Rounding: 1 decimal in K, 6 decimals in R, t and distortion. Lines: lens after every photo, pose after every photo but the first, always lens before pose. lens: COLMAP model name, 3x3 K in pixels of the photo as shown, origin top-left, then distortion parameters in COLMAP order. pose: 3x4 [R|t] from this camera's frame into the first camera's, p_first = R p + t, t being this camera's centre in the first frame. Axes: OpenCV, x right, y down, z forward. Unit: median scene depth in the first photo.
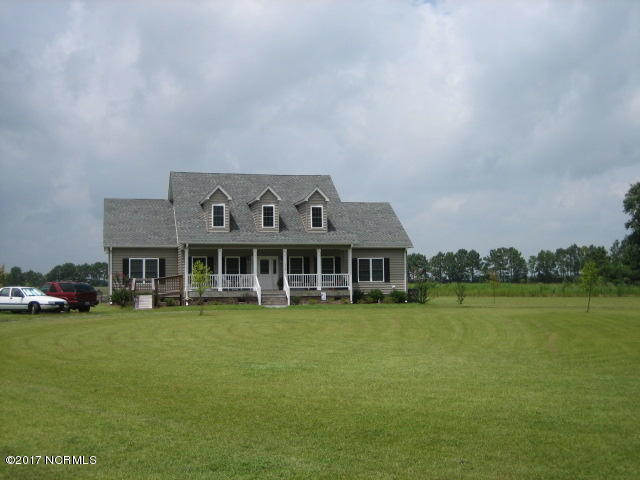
lens RADIAL K [[816.7, 0, 320.0], [0, 816.7, 240.0], [0, 0, 1]] dist [-0.109261, 0.006330]
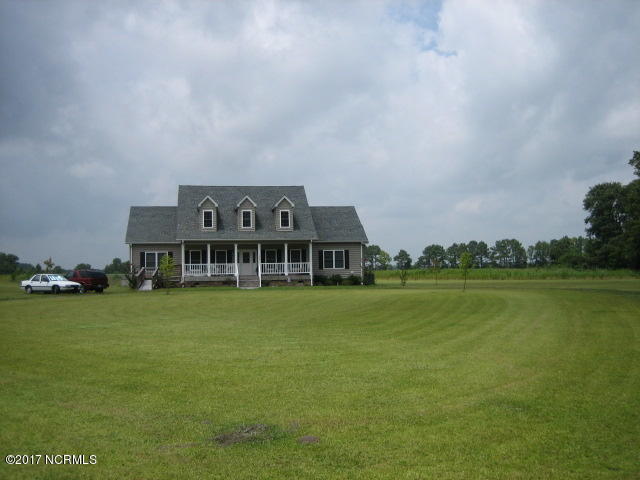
lens RADIAL K [[663.1, 0, 320.0], [0, 663.1, 240.0], [0, 0, 1]] dist [-0.152580, 0.184965]
pose [[0.996895, -0.010160, -0.078081, 0.124053], [0.010819, 0.999909, 0.008029, -0.002239], [0.077992, -0.008849, 0.996915, -0.039871]]
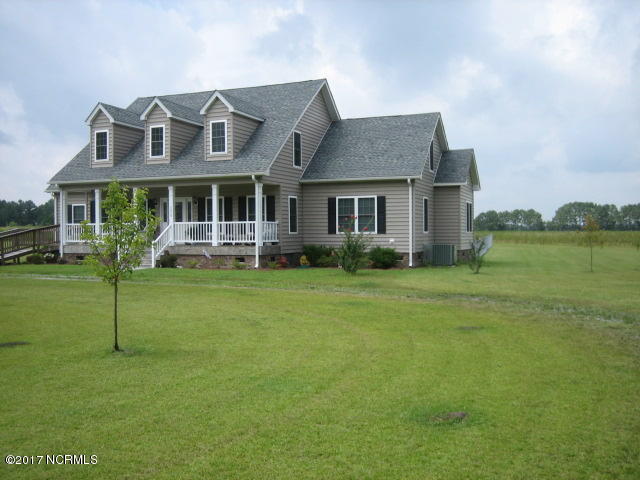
lens RADIAL K [[663.1, 0, 320.0], [0, 663.1, 240.0], [0, 0, 1]] dist [-0.152580, 0.184965]
pose [[0.805634, 0.013827, -0.592252, 0.357178], [0.029512, 0.997550, 0.063435, 0.022721], [0.591678, -0.068584, 0.803252, 0.565972]]
